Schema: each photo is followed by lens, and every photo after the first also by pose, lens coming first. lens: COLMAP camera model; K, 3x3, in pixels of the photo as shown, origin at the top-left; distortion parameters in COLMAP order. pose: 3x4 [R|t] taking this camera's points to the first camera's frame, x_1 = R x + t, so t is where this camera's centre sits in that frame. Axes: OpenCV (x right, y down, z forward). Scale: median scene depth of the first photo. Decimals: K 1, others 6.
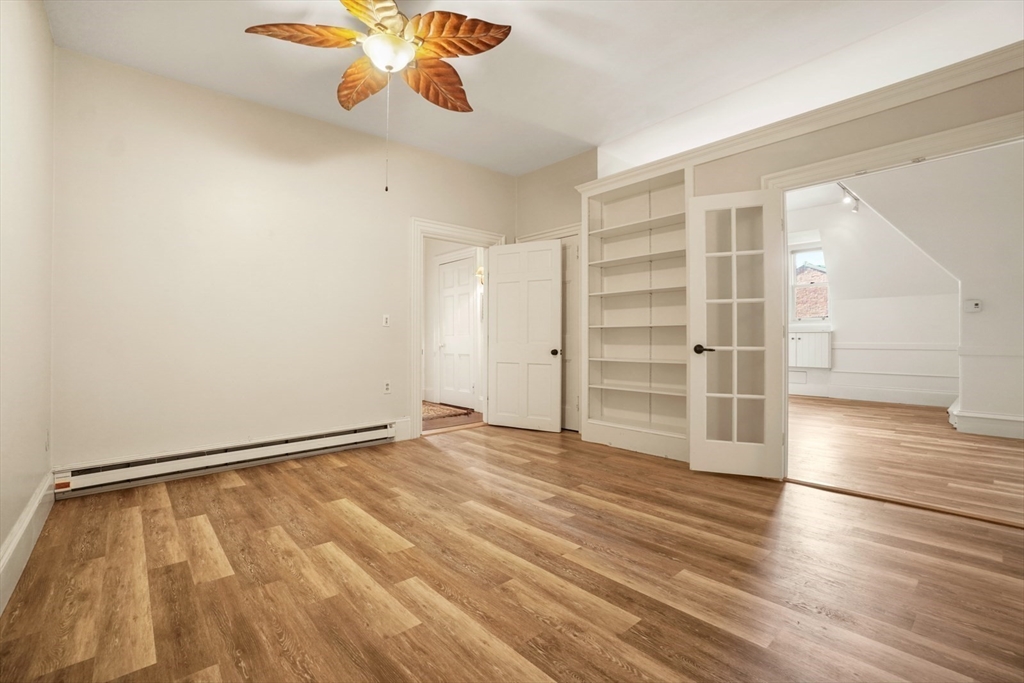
lens RADIAL K [[449.3, 0, 513.7], [0, 449.3, 322.8], [0, 0, 1]] dist [-0.055623, 0.019233]
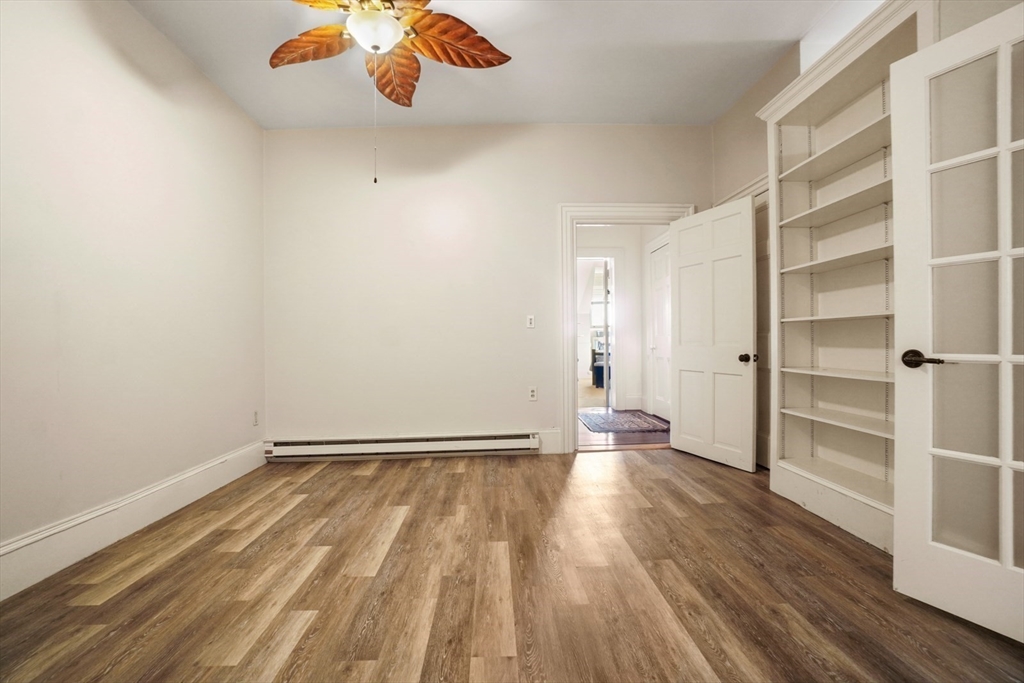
lens RADIAL K [[462.8, 0, 510.6], [0, 462.8, 334.1], [0, 0, 1]] dist [-0.059509, 0.021765]
pose [[0.774515, -0.017322, -0.632318, 0.440591], [0.033939, 0.999323, 0.014195, 0.009429], [0.631644, -0.032455, 0.774579, 0.367015]]
